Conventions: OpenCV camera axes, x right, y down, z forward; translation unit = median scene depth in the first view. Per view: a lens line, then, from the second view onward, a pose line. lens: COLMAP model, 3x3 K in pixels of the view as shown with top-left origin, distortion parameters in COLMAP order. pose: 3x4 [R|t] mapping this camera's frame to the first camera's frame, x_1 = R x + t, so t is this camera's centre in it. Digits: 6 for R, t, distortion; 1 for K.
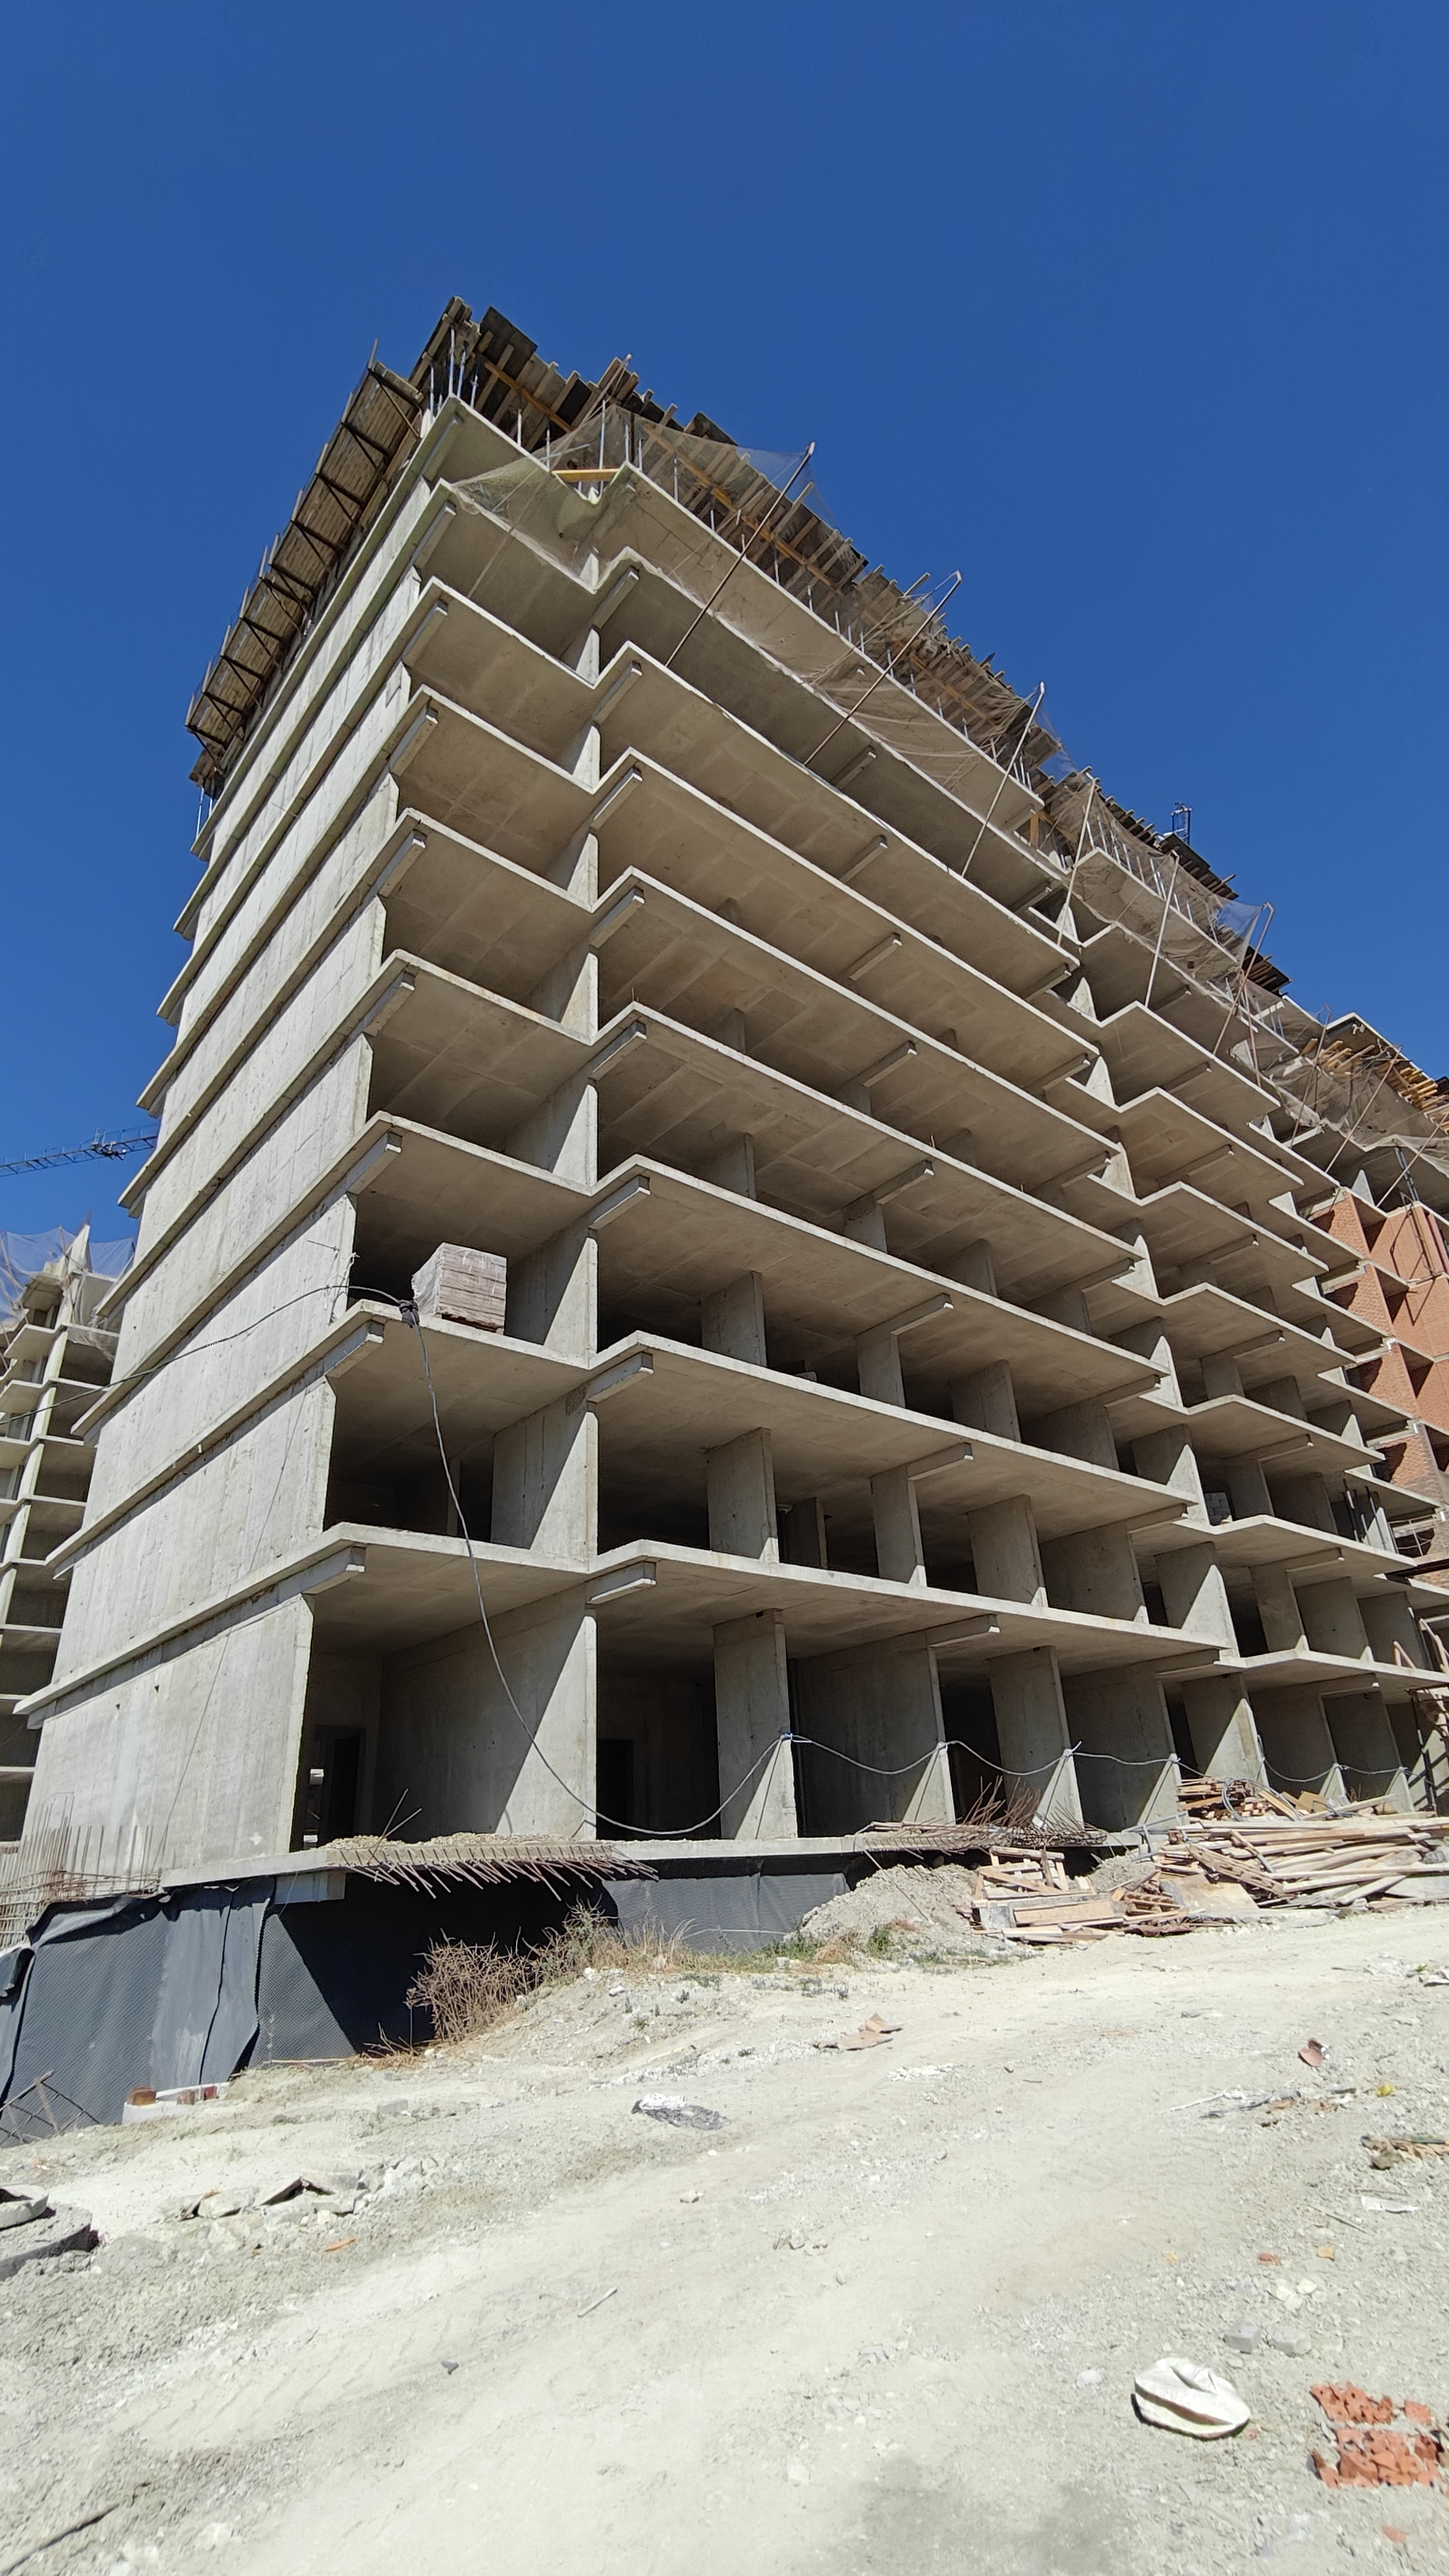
lens RADIAL K [[1215.8, 0, 728.7], [0, 1215.8, 1288.7], [0, 0, 1]] dist [0.002249, -0.000007]
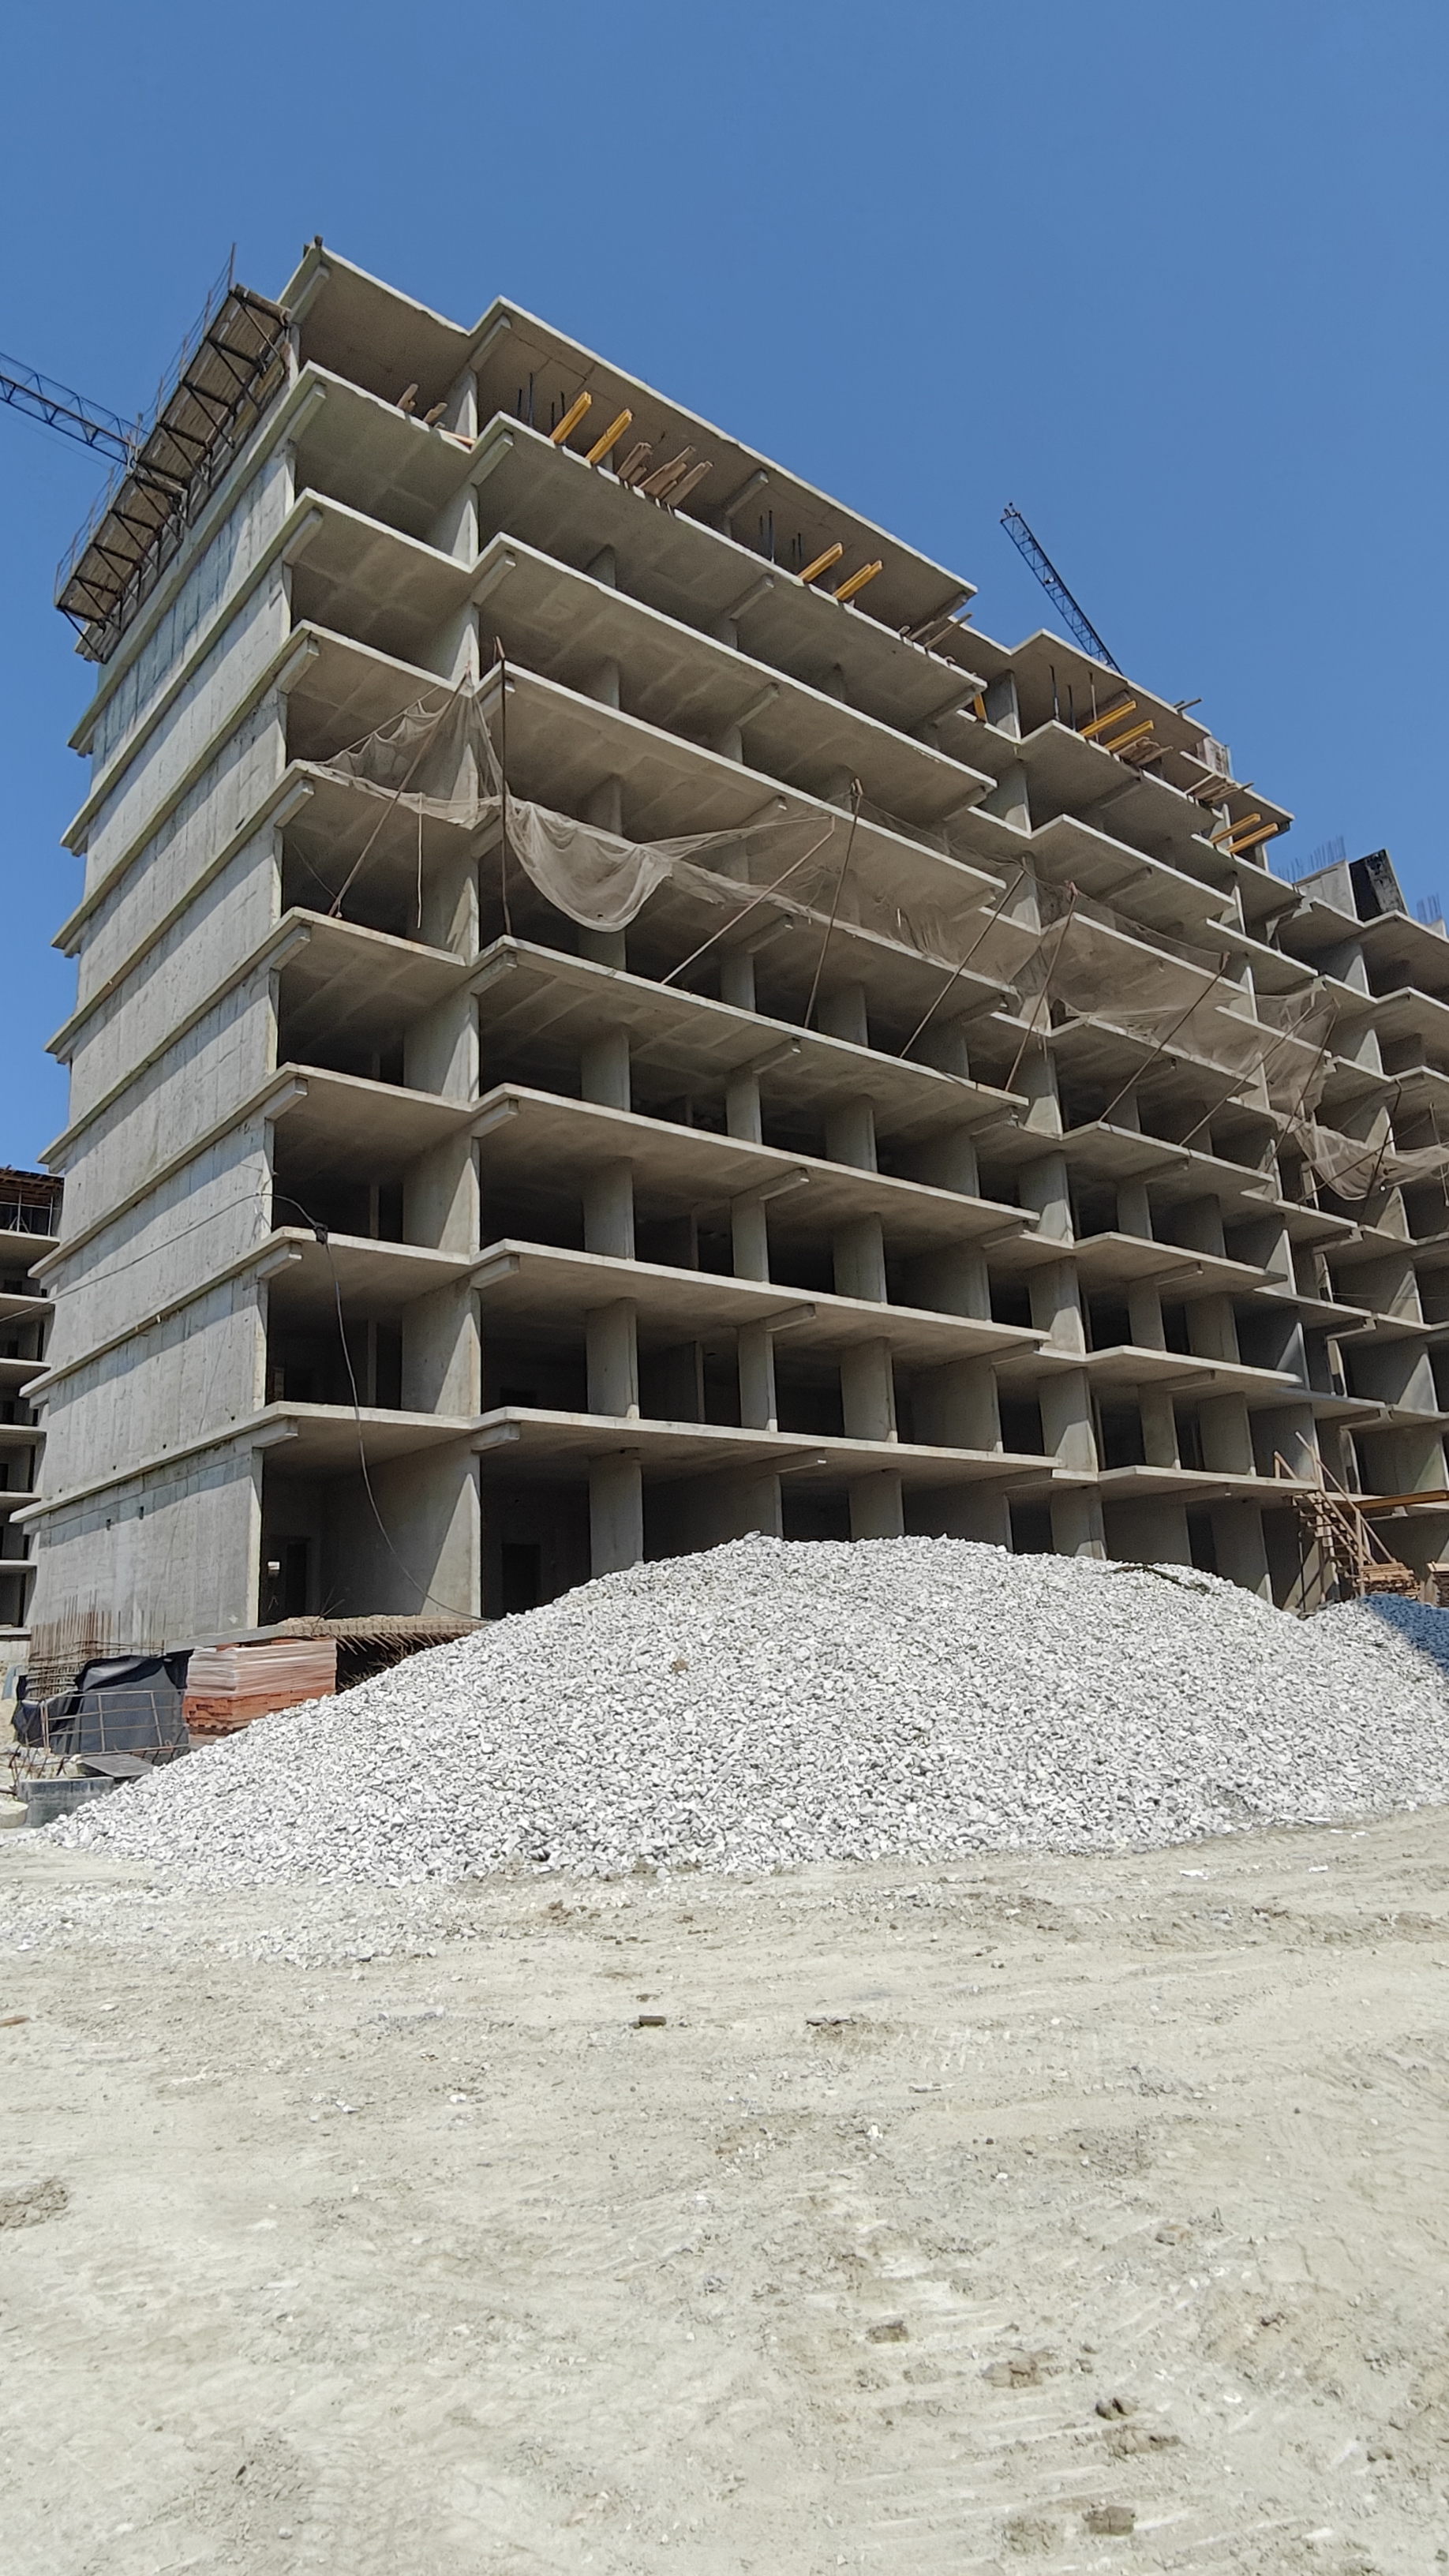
lens RADIAL K [[1521.1, 0, 724.5], [0, 1521.1, 1288.0], [0, 0, 1]] dist [0.006875, 0.001367]
pose [[0.999734, -0.003850, -0.022727, 0.137879], [0.008326, 0.979708, 0.200259, -0.168648], [0.021495, -0.200395, 0.979479, -0.395613]]
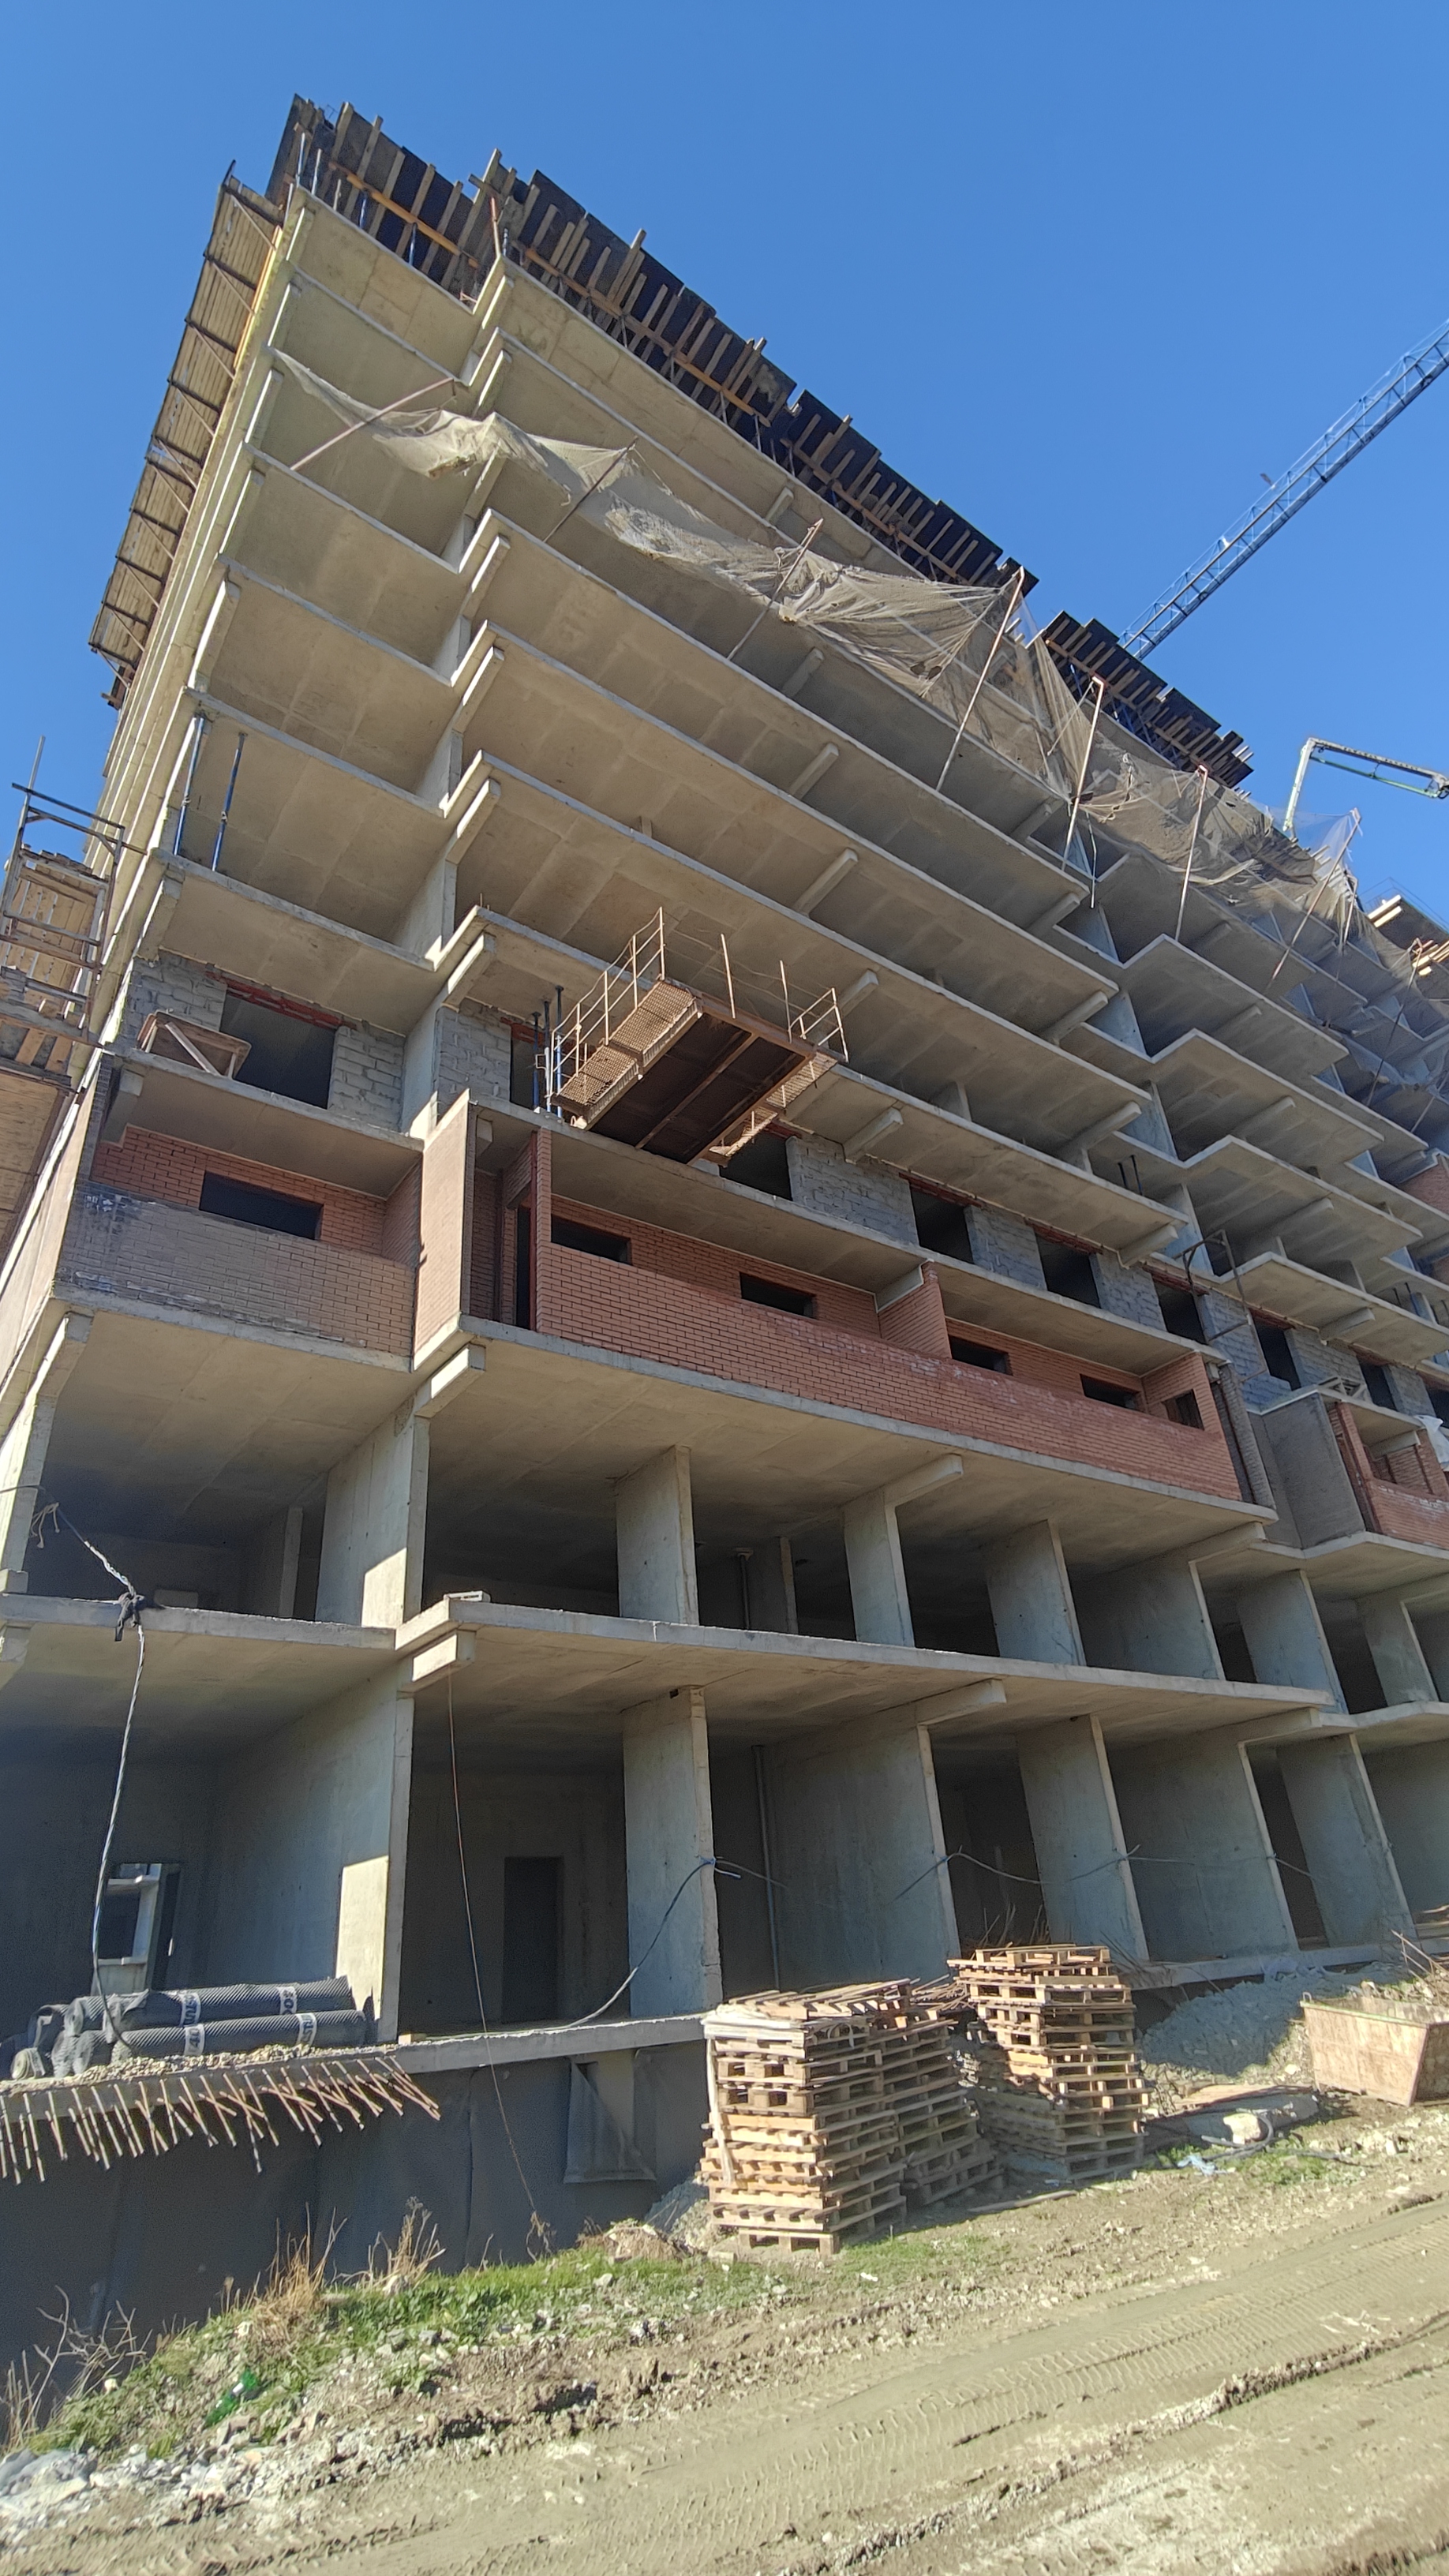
lens RADIAL K [[1226.3, 0, 741.0], [0, 1226.3, 1291.7], [0, 0, 1]] dist [0.000521, 0.000201]
pose [[0.996915, -0.059901, -0.050713, 0.101999], [0.057660, 0.997341, -0.044564, 0.049210], [0.053247, 0.041502, 0.997719, 0.204881]]
